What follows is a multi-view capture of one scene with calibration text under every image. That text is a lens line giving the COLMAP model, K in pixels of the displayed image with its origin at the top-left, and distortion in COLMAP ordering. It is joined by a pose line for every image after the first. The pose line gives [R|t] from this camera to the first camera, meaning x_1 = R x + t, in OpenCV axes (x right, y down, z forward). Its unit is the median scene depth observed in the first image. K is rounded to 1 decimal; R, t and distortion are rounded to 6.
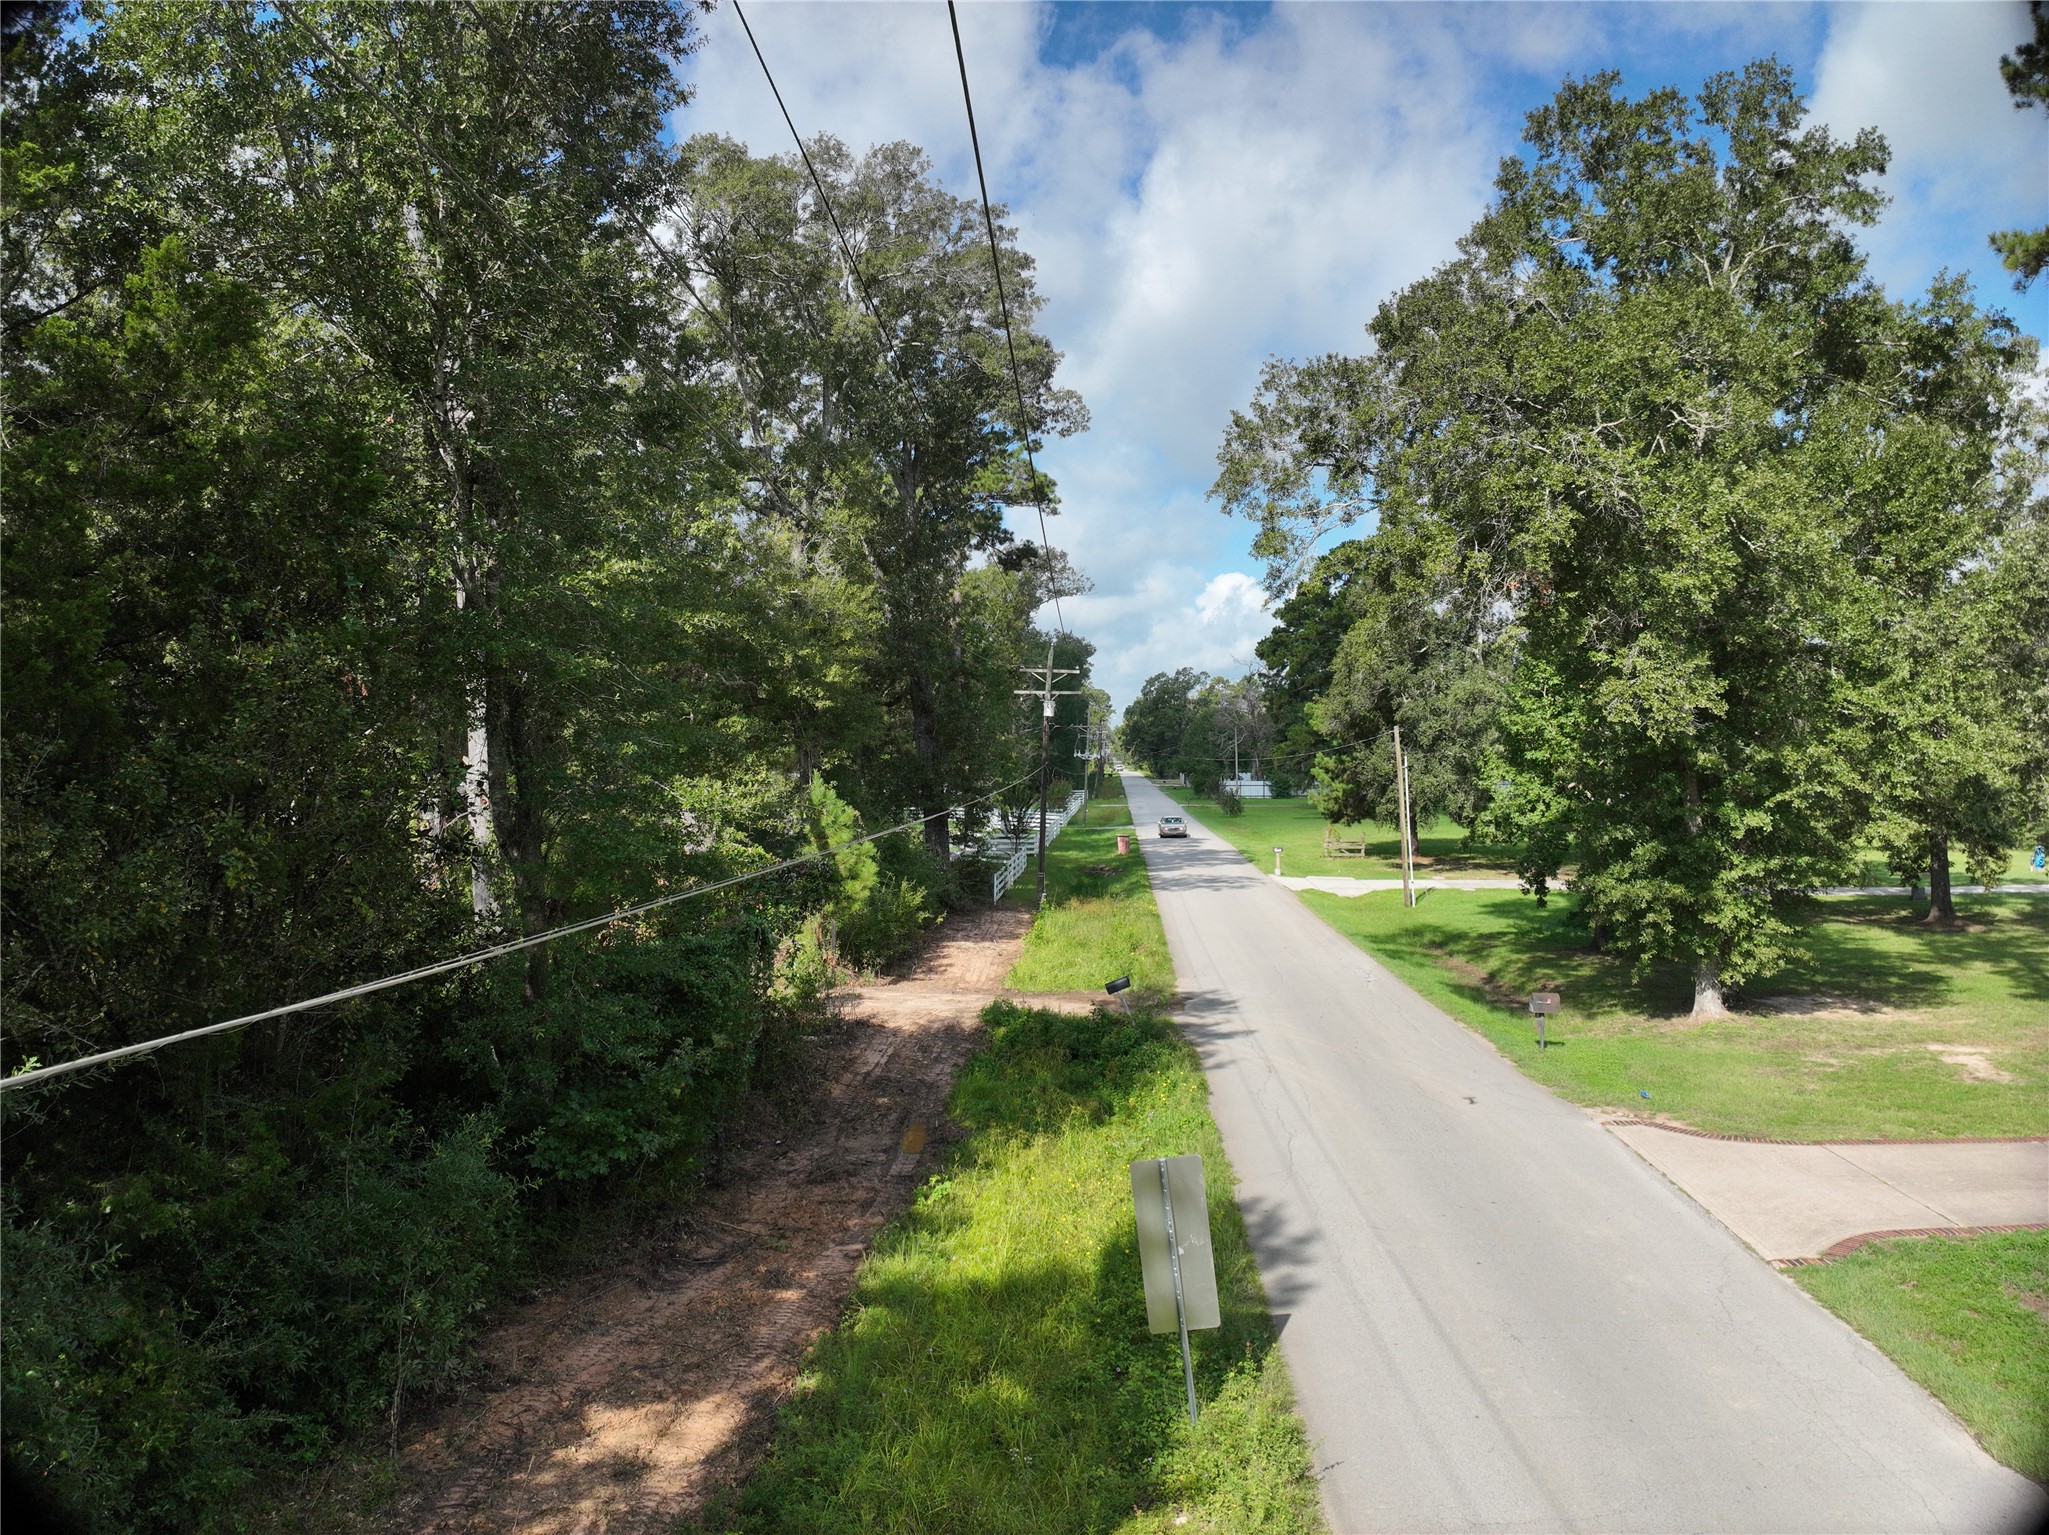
lens RADIAL K [[1436.8, 0, 1036.3], [0, 1436.8, 762.6], [0, 0, 1]] dist [-0.102304, -0.018115]
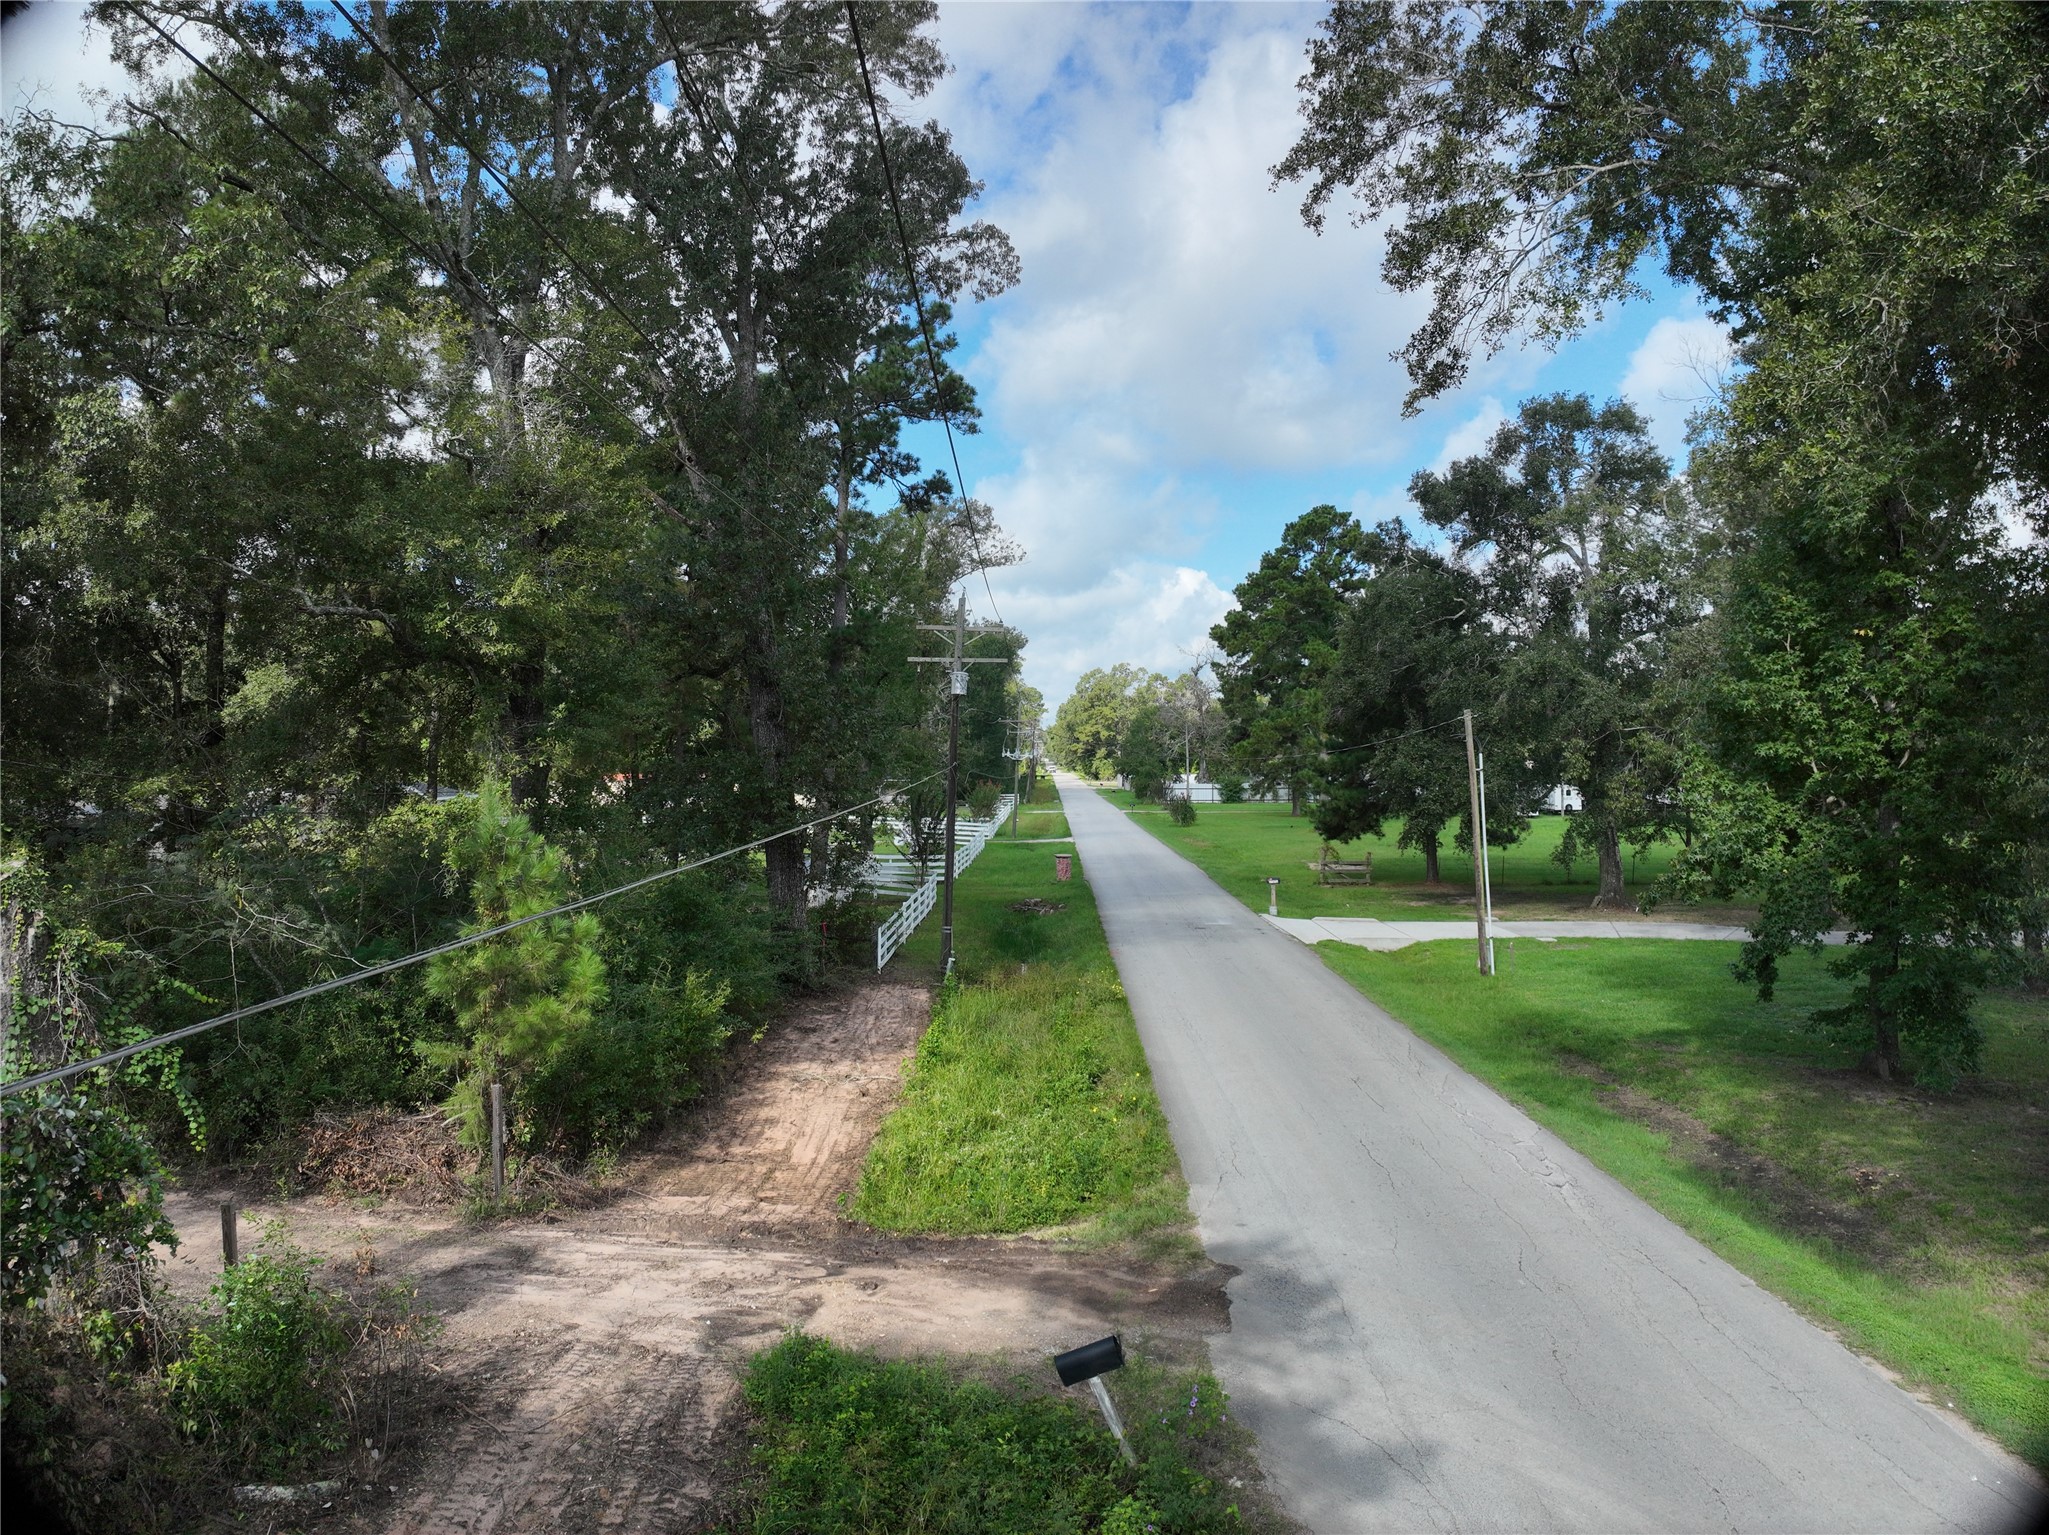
lens RADIAL K [[1436.8, 0, 1024.8], [0, 1436.8, 772.0], [0, 0, 1]] dist [-0.102304, -0.018115]
pose [[0.999215, -0.000856, 0.039600, 0.014282], [0.000633, 0.999984, 0.005643, 0.000450], [-0.039604, -0.005614, 0.999200, 0.351299]]
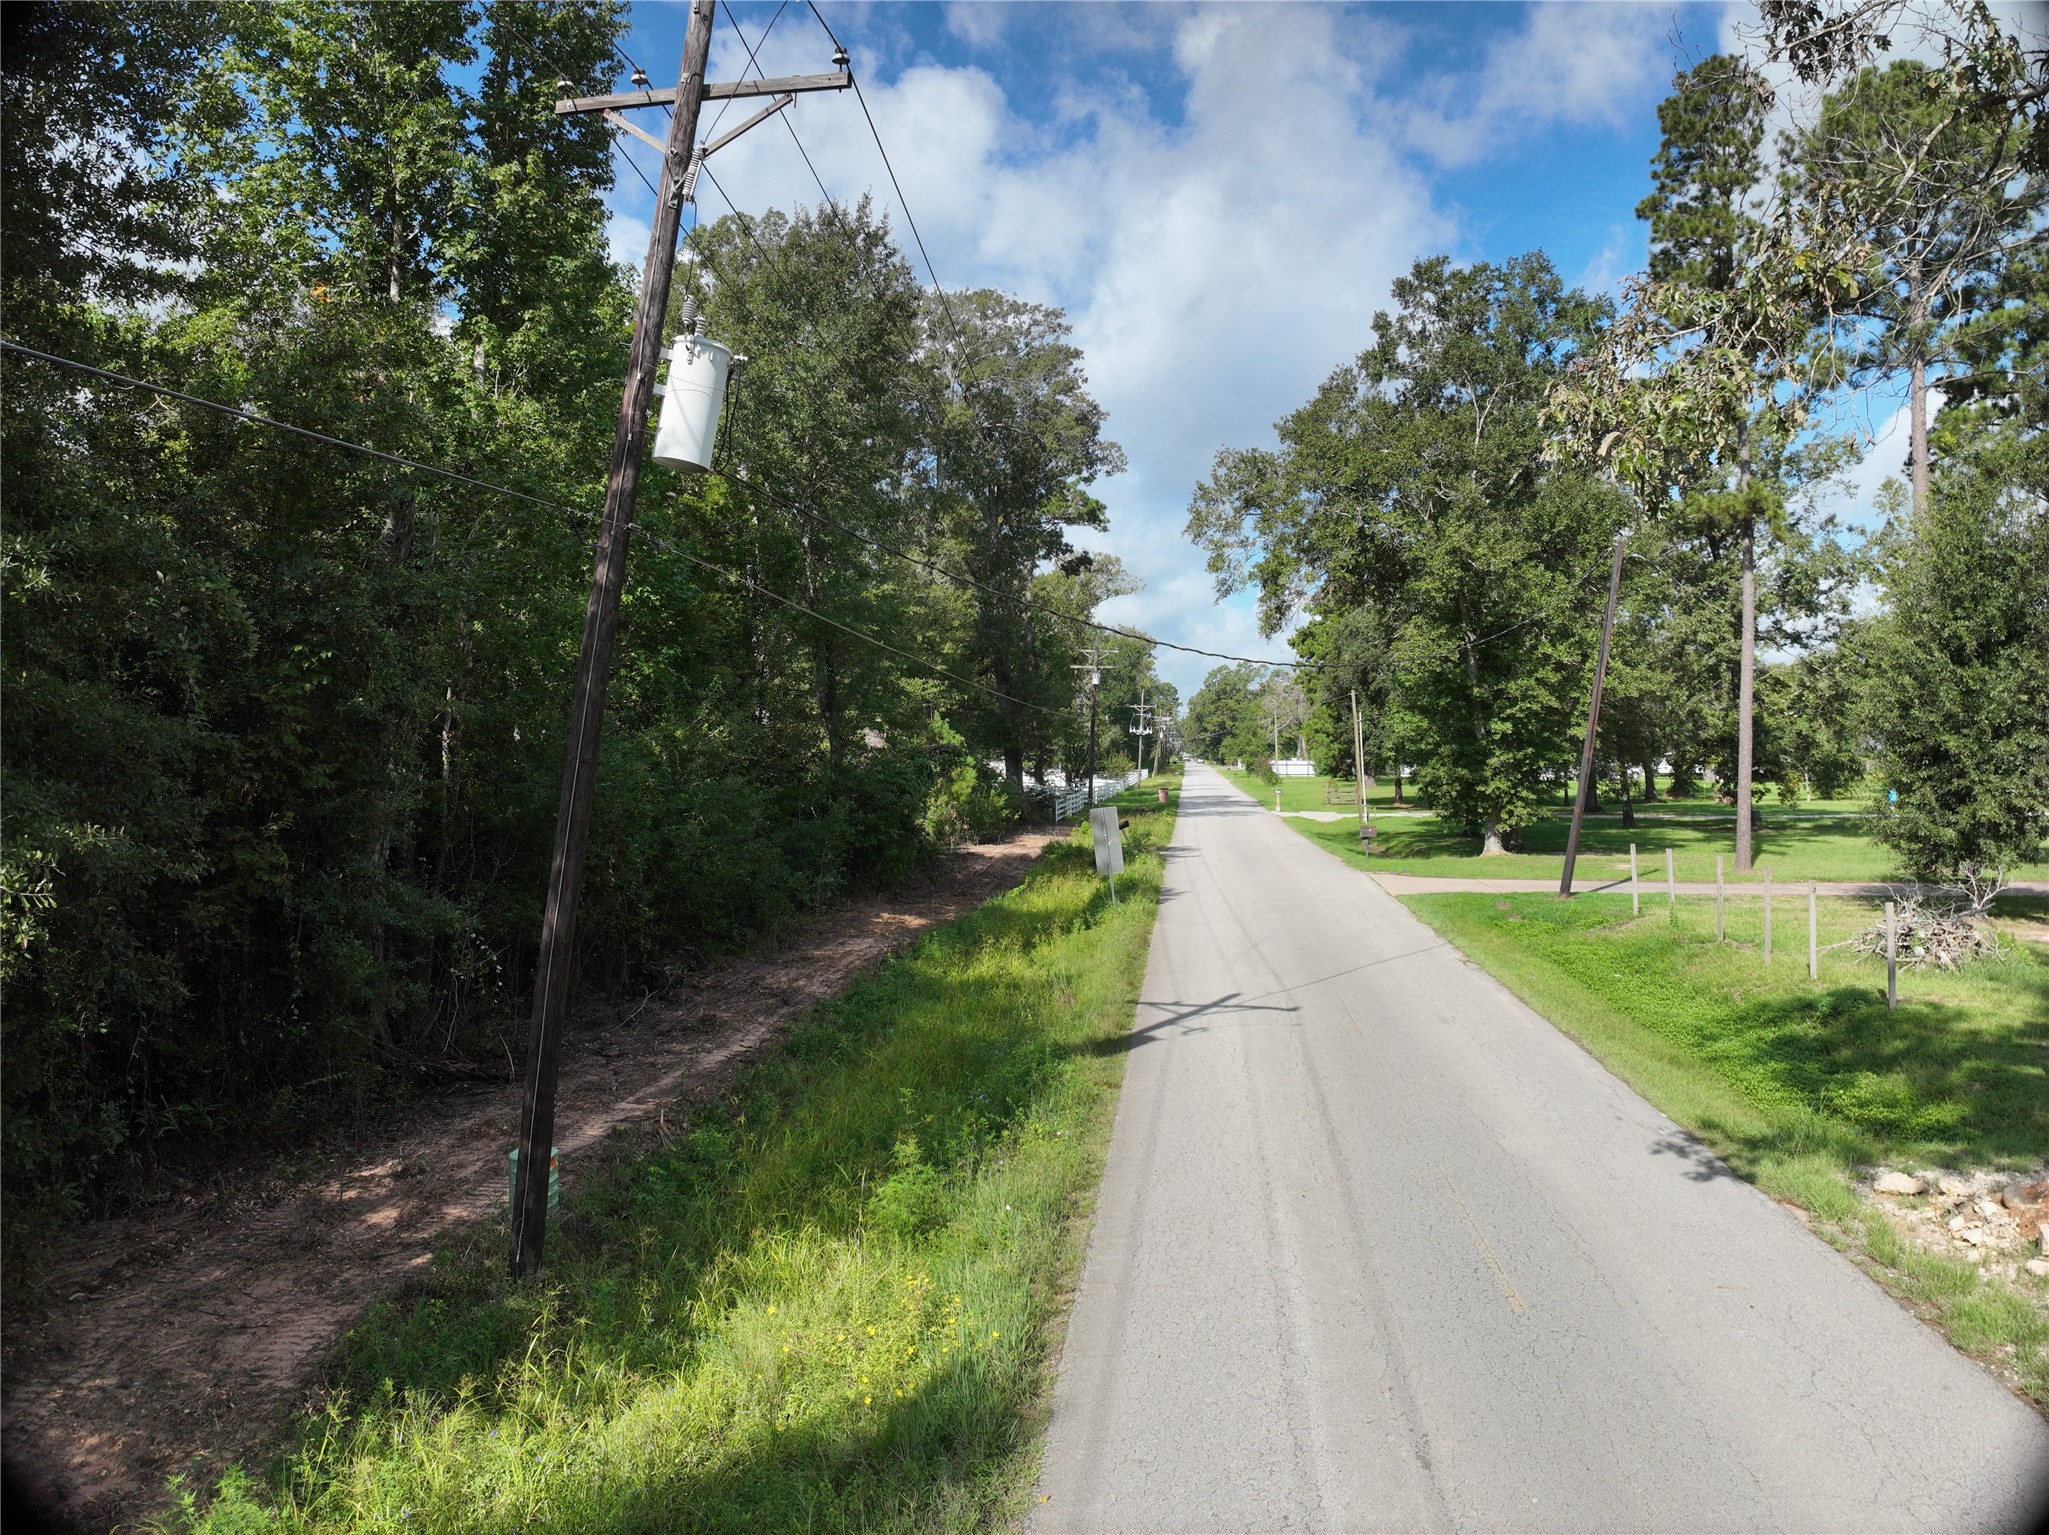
lens RADIAL K [[1436.8, 0, 1019.6], [0, 1436.8, 773.2], [0, 0, 1]] dist [-0.102304, -0.018115]
pose [[0.998022, -0.000881, -0.062866, 0.023620], [0.001448, 0.999959, 0.008976, 0.042850], [0.062855, -0.009049, 0.997982, -0.390909]]
